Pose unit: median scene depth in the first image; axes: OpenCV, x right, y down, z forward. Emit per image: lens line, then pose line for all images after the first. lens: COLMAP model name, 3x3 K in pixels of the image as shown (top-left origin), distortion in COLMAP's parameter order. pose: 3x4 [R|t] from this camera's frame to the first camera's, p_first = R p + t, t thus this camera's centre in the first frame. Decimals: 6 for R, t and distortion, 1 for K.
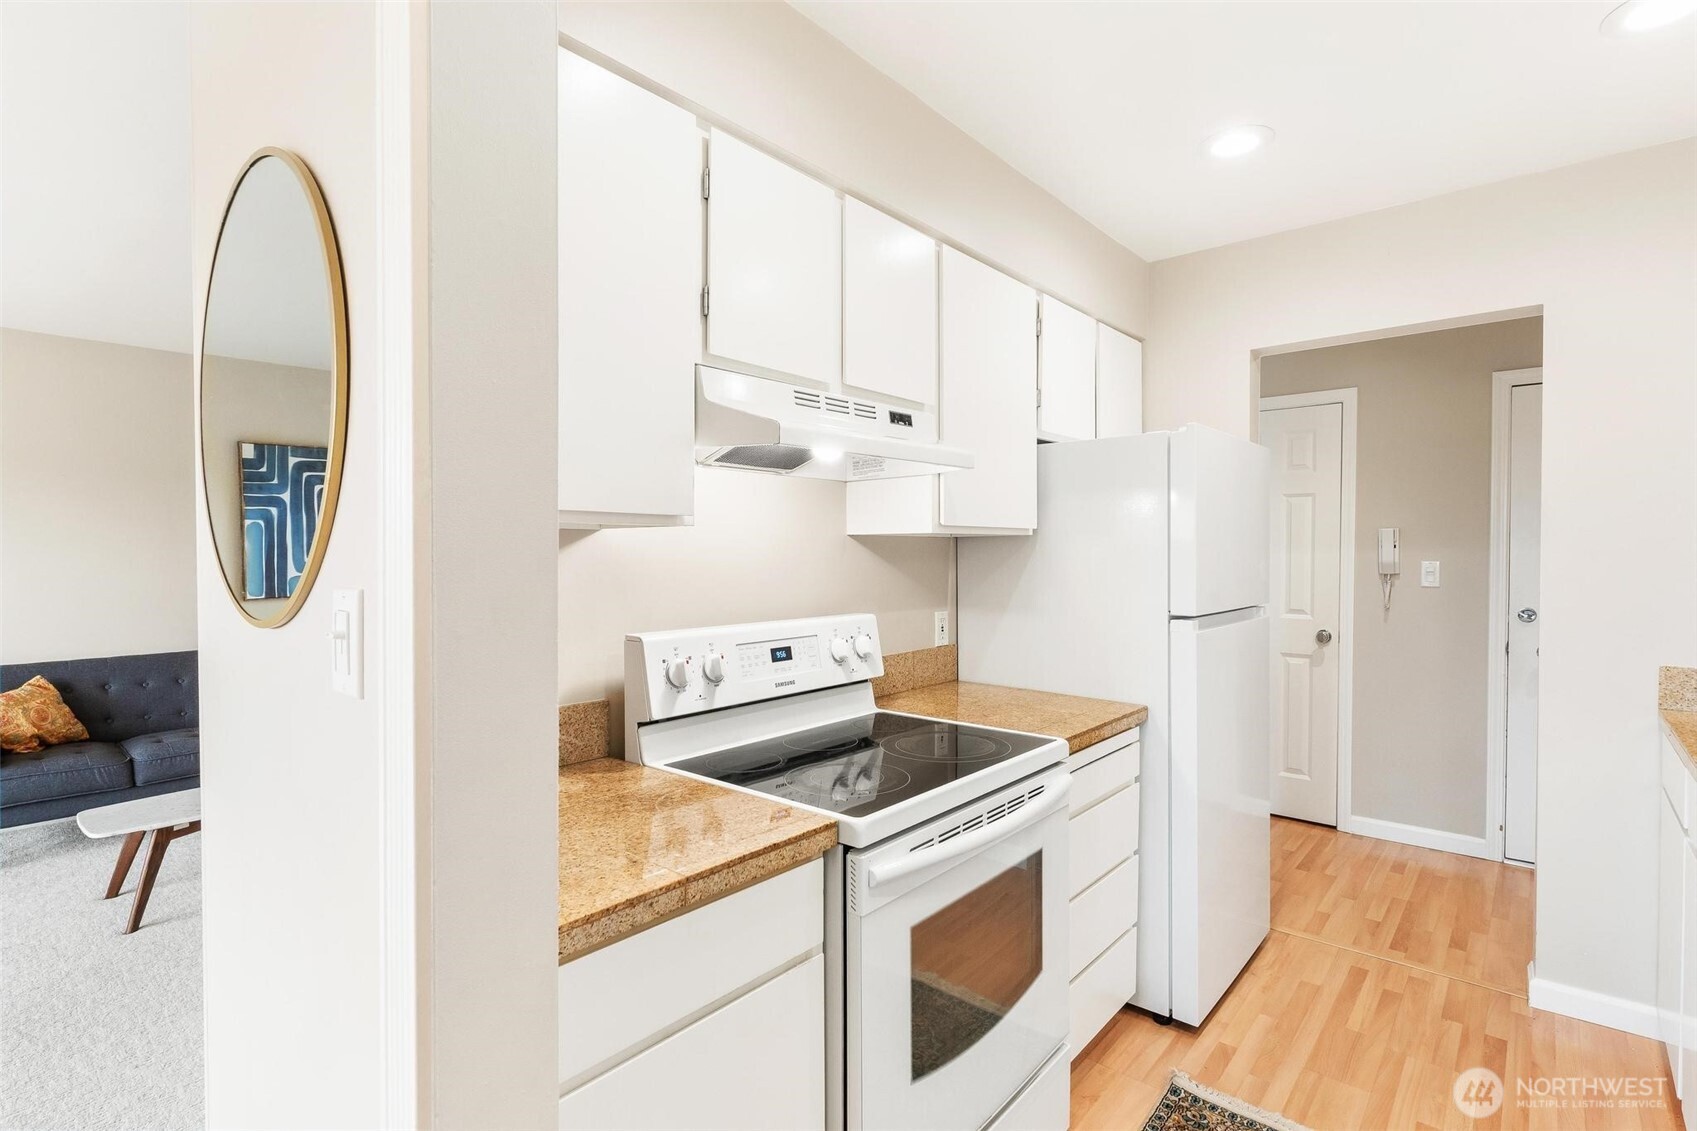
lens RADIAL K [[810.2, 0, 847.6], [0, 810.2, 579.6], [0, 0, 1]] dist [0.002287, 0.000435]
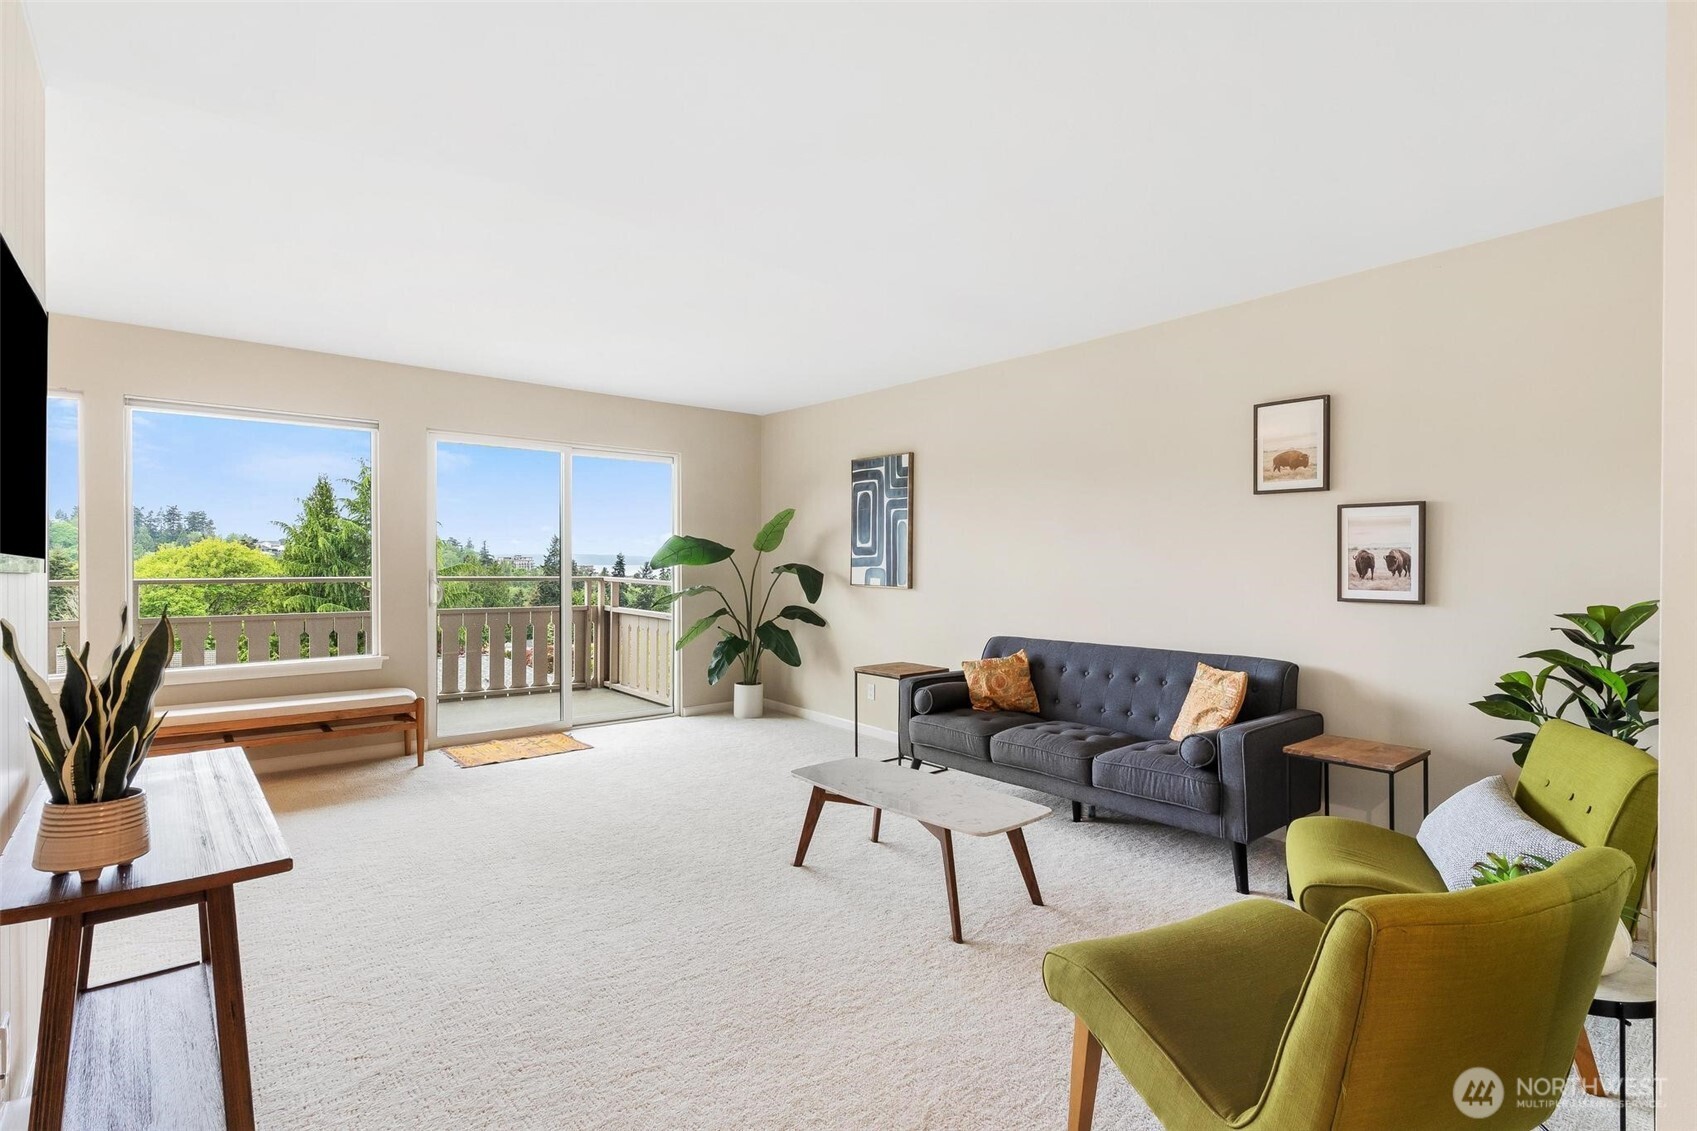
lens RADIAL K [[801.5, 0, 853.3], [0, 801.5, 558.6], [0, 0, 1]] dist [0.002123, 0.001008]
pose [[-0.145783, -0.006241, -0.989297, 0.221485], [-0.036721, 0.999325, -0.000893, -0.001064], [0.988635, 0.036197, -0.145913, 1.257877]]
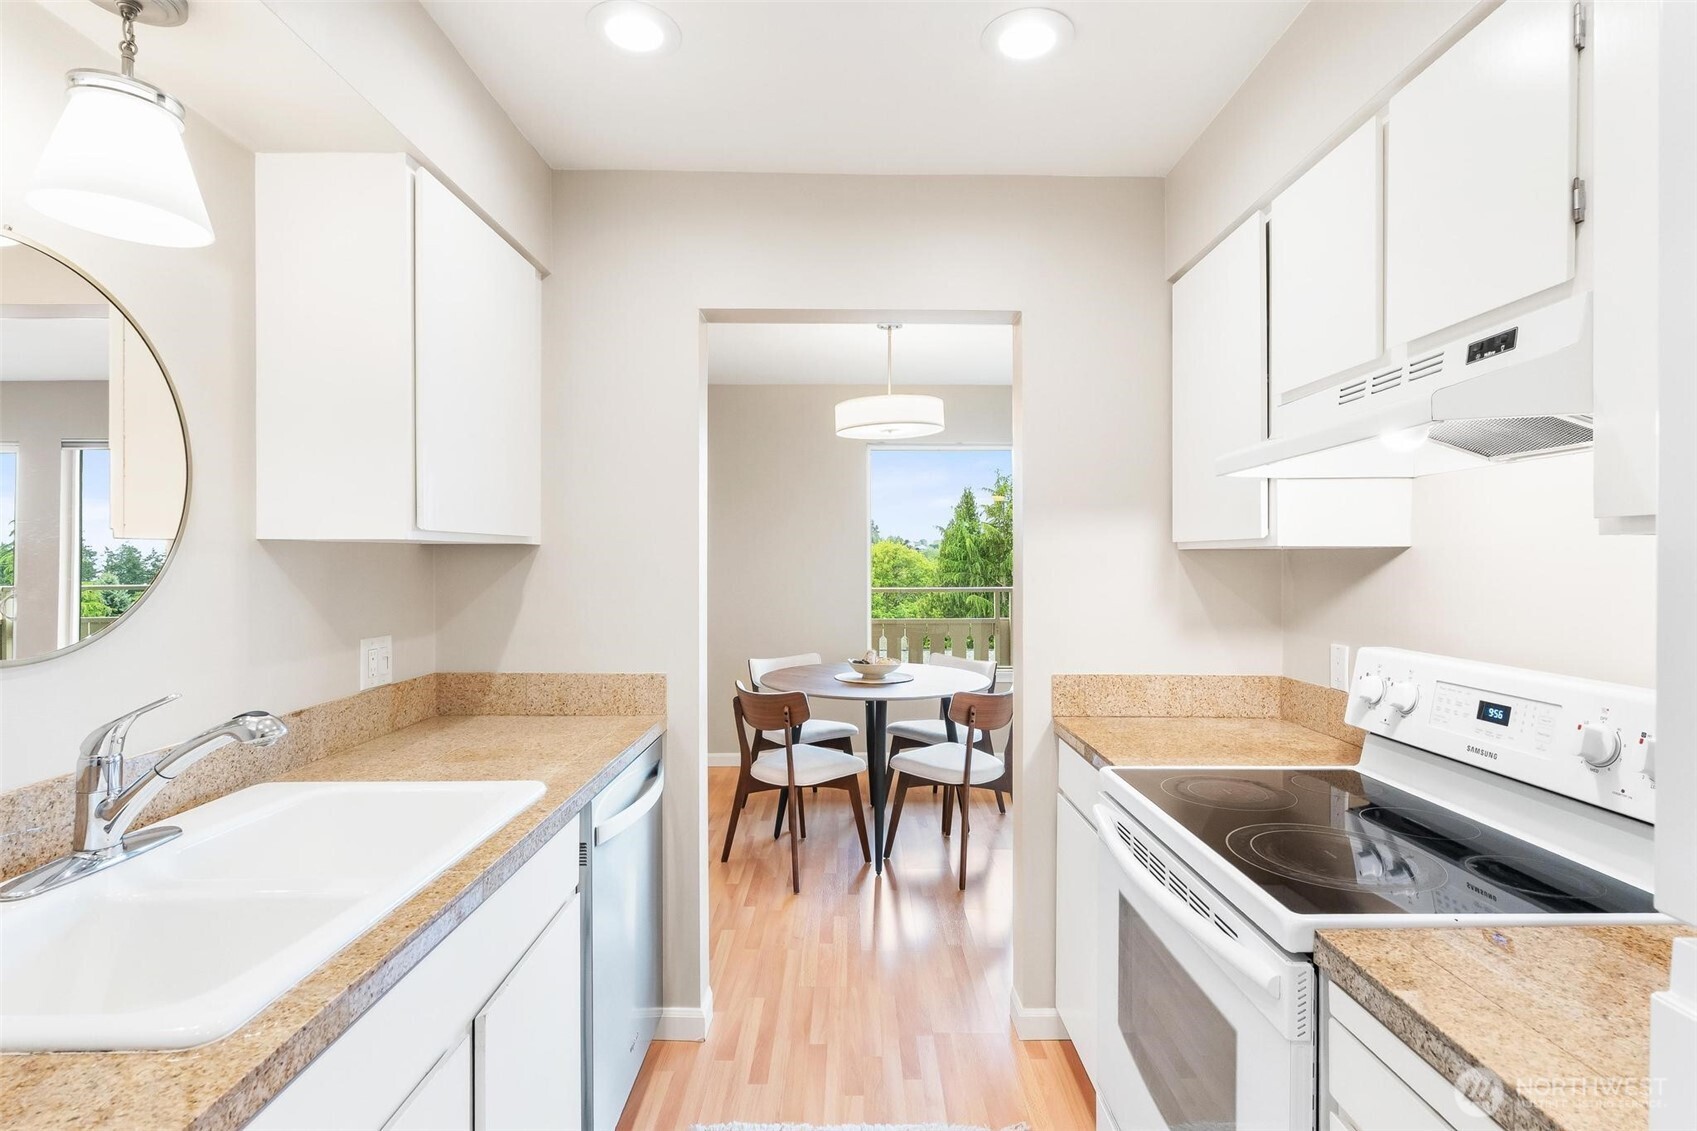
lens RADIAL K [[801.5, 0, 853.3], [0, 801.5, 558.6], [0, 0, 1]] dist [0.002123, 0.001008]
pose [[-0.753864, 0.001834, -0.657028, 0.536946], [-0.020308, 0.999453, 0.026090, -0.034032], [0.656717, 0.033011, -0.753414, 0.767088]]
